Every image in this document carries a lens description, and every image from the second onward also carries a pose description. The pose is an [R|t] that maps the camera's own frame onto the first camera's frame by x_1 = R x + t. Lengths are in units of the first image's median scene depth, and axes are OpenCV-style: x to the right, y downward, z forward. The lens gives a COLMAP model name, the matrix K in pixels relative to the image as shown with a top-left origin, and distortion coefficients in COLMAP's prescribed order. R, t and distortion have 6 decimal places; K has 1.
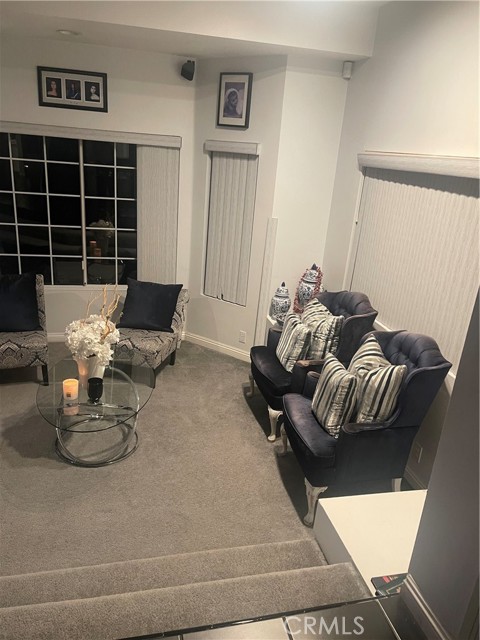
lens RADIAL K [[477.2, 0, 239.7], [0, 477.2, 326.6], [0, 0, 1]] dist [0.056722, -0.078453]
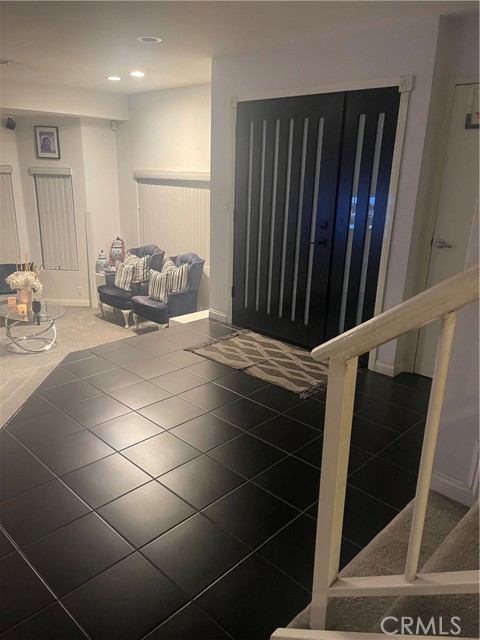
lens RADIAL K [[477.2, 0, 239.7], [0, 477.2, 326.6], [0, 0, 1]] dist [0.056722, -0.078453]
pose [[0.840983, -0.216039, 0.496059, -0.428418], [0.225537, 0.973348, 0.041545, 0.225250], [-0.491814, 0.076941, 0.867294, -0.719964]]
